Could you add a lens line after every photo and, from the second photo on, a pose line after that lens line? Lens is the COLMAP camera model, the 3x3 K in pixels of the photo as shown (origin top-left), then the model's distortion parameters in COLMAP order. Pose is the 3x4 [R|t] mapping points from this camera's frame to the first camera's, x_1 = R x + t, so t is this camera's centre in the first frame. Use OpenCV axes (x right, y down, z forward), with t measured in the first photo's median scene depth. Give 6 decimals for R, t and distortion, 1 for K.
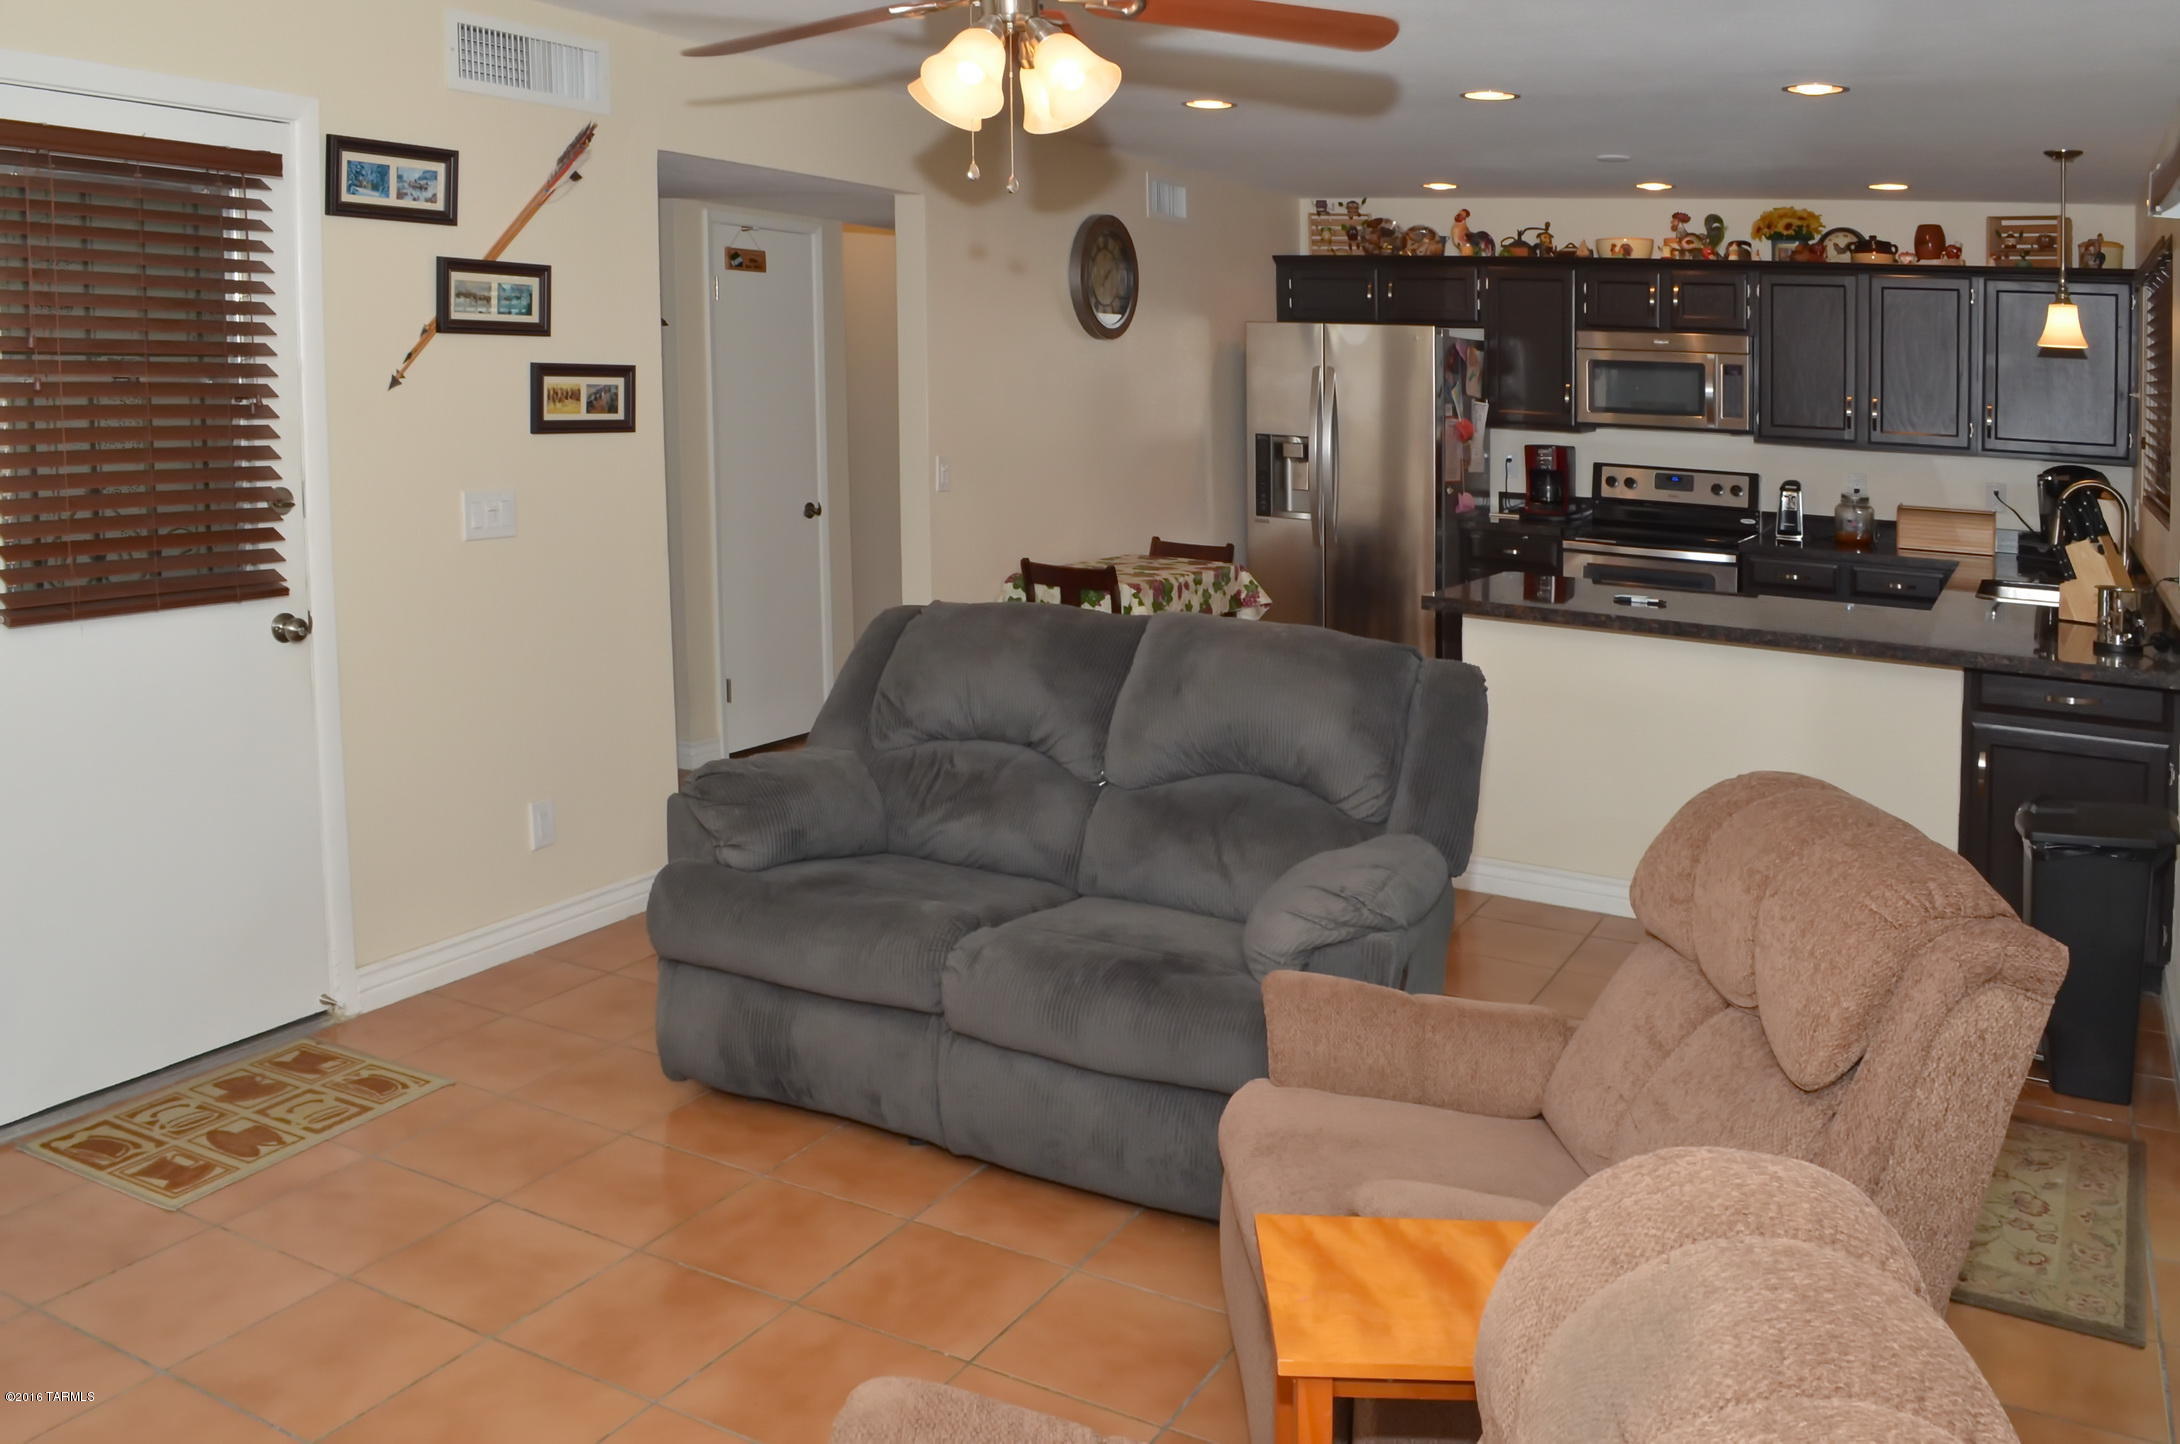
lens RADIAL K [[1737.7, 0, 1164.3], [0, 1737.7, 580.8], [0, 0, 1]] dist [-0.108700, 0.004055]
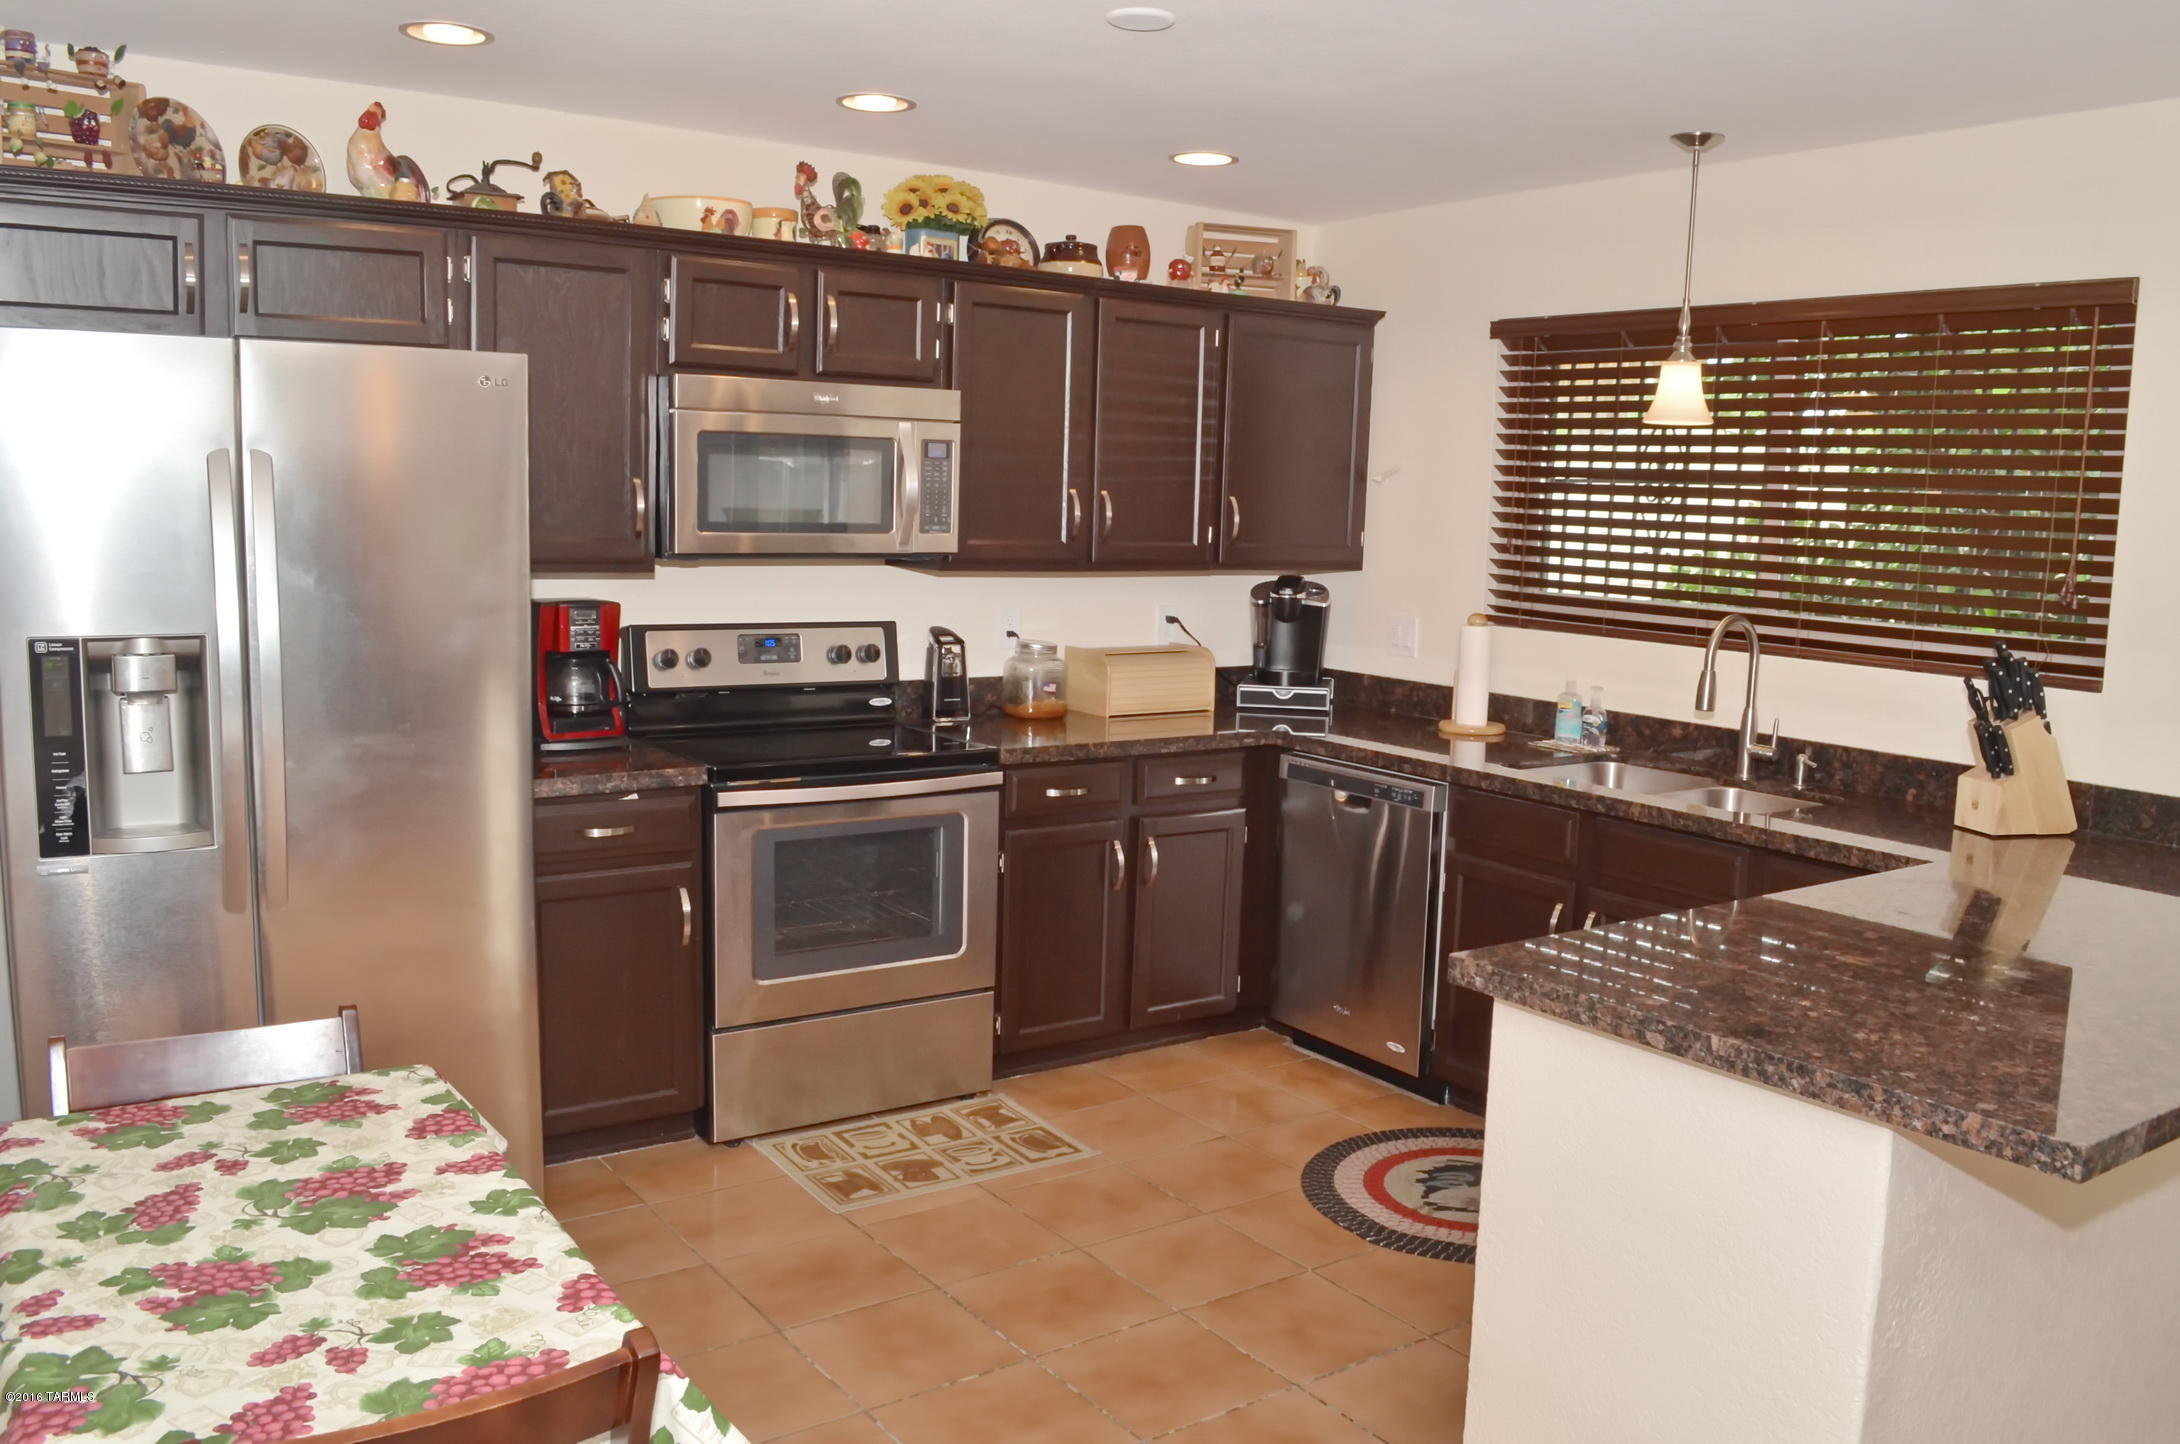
lens RADIAL K [[1713.9, 0, 1138.8], [0, 1713.9, 706.4], [0, 0, 1]] dist [-0.082818, -0.003135]
pose [[0.472853, -0.132532, 0.871117, -0.141705], [0.095412, 0.990512, 0.098906, -0.085152], [-0.875960, 0.036347, 0.481012, 0.645243]]
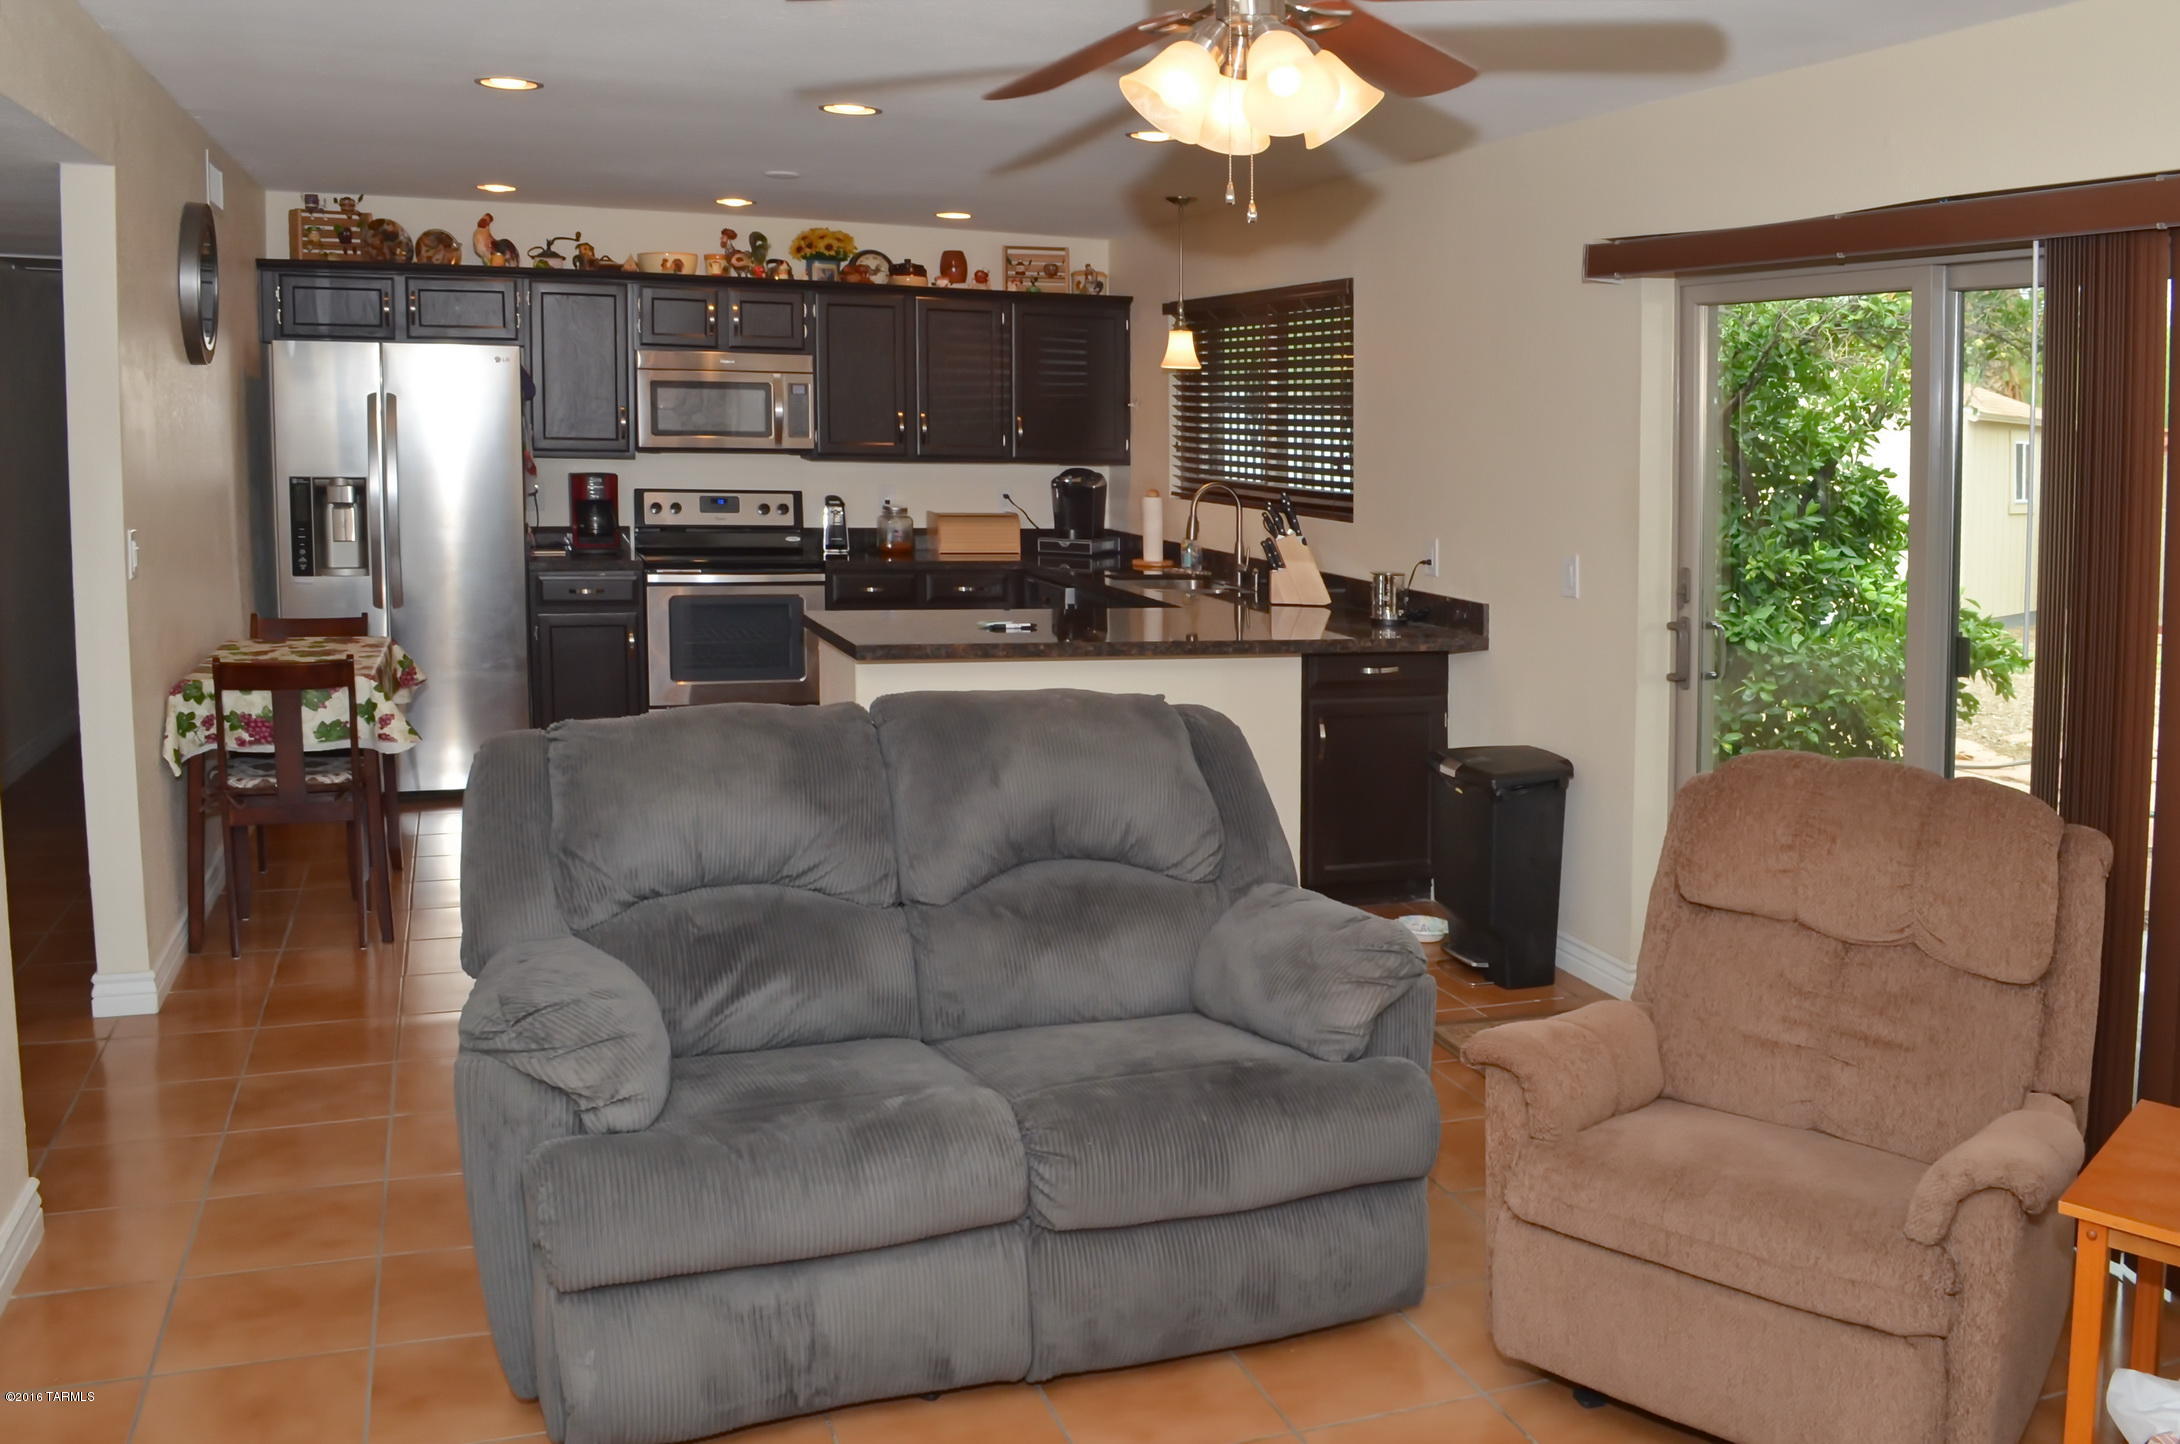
lens RADIAL K [[1737.7, 0, 1164.3], [0, 1737.7, 580.8], [0, 0, 1]] dist [-0.108700, 0.004055]
pose [[0.667463, -0.086556, 0.739595, -0.271153], [0.087576, 0.995453, 0.037464, -0.029692], [-0.739475, 0.039765, 0.672009, 0.162913]]
